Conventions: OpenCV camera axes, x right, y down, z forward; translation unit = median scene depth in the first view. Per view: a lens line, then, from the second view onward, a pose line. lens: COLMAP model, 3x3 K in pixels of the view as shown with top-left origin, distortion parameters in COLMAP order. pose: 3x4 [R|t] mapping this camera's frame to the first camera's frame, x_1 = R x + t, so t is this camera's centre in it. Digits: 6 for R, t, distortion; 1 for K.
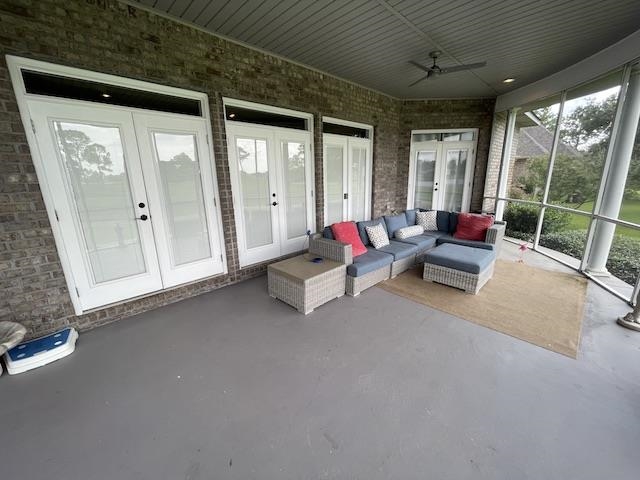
lens RADIAL K [[258.0, 0, 321.5], [0, 258.0, 240.0], [0, 0, 1]] dist [0.000941, 0.000998]
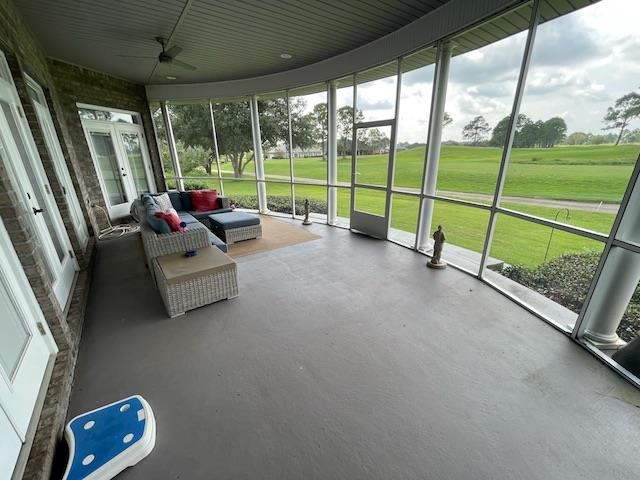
lens RADIAL K [[258.0, 0, 319.9], [0, 258.0, 240.7], [0, 0, 1]] dist [0.000941, 0.000998]
pose [[0.140324, -0.313246, 0.939248, -0.439644], [0.260179, 0.926961, 0.270278, -0.050463], [-0.955309, 0.206447, 0.211575, 0.205230]]
